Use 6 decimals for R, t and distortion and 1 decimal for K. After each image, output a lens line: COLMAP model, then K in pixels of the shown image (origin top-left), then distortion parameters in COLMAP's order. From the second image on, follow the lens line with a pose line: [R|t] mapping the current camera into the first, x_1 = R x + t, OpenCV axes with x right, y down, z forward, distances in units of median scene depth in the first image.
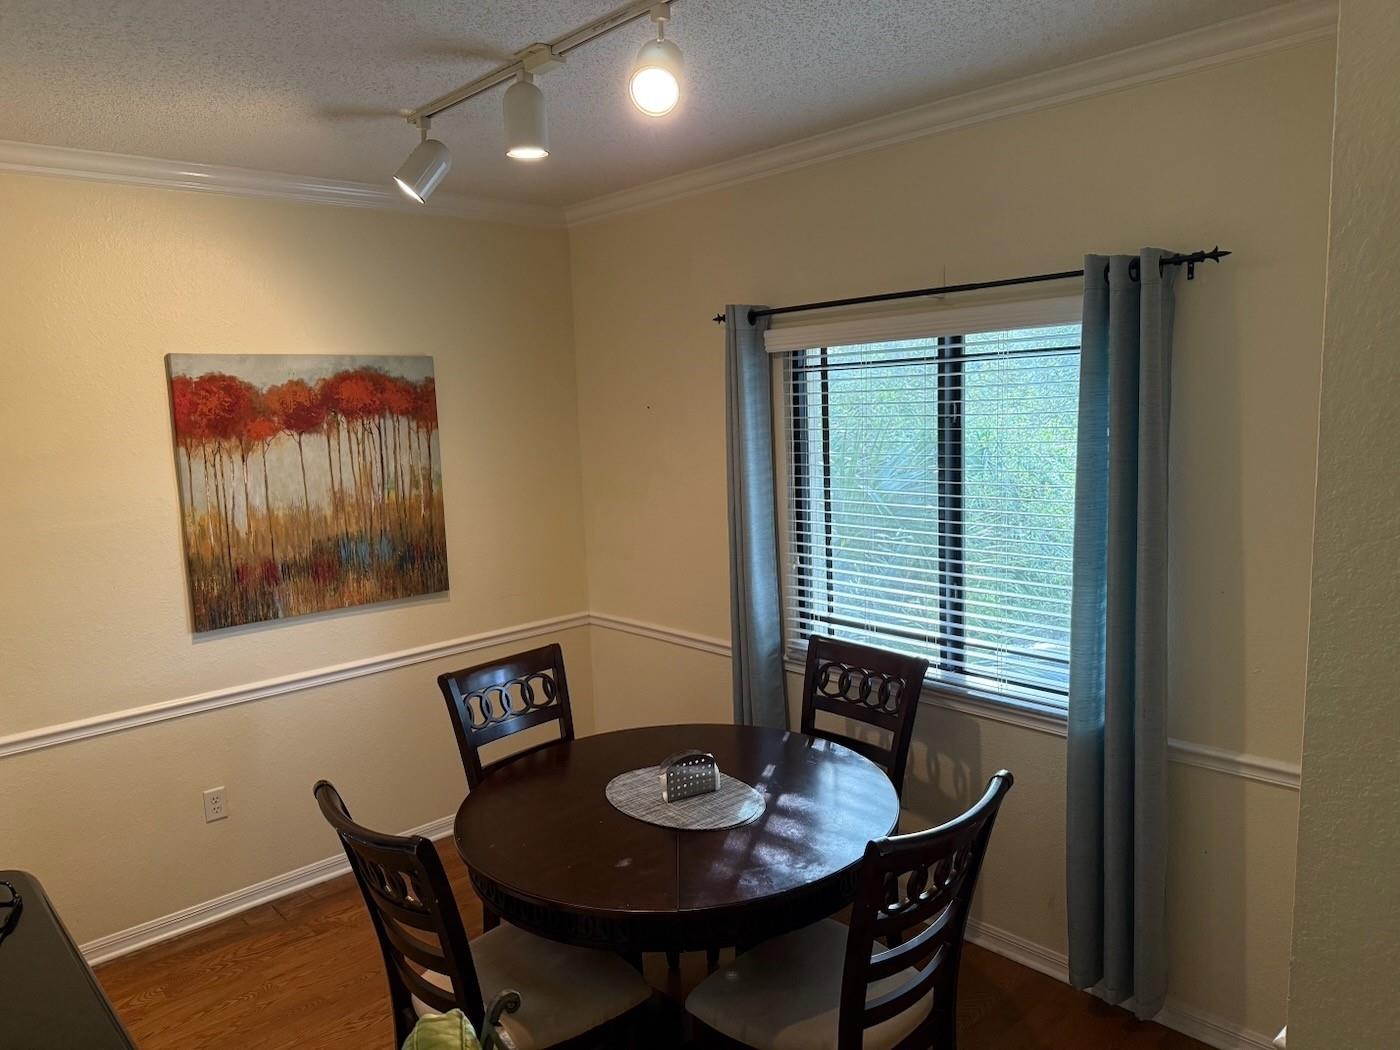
lens RADIAL K [[963.8, 0, 700.0], [0, 963.8, 525.0], [0, 0, 1]] dist [0.113624, -0.000341]
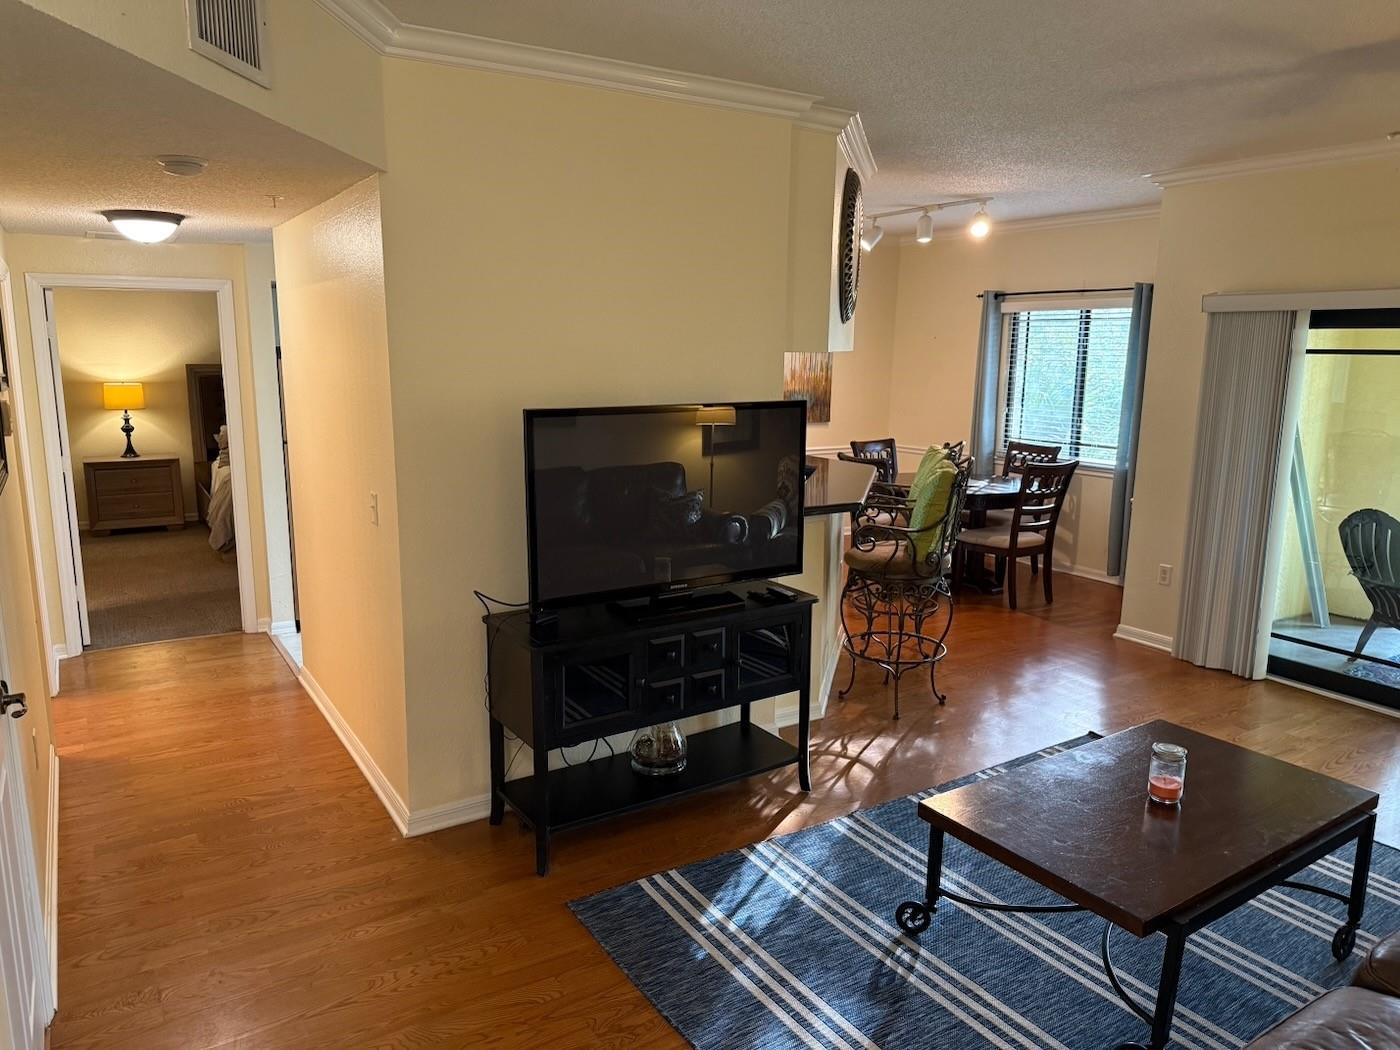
lens RADIAL K [[963.8, 0, 700.0], [0, 963.8, 525.0], [0, 0, 1]] dist [0.113624, -0.000341]
pose [[0.979662, 0.080655, -0.183732, -0.160844], [-0.068800, 0.995171, 0.070015, 0.200598], [0.188491, -0.055950, 0.980480, -1.394003]]
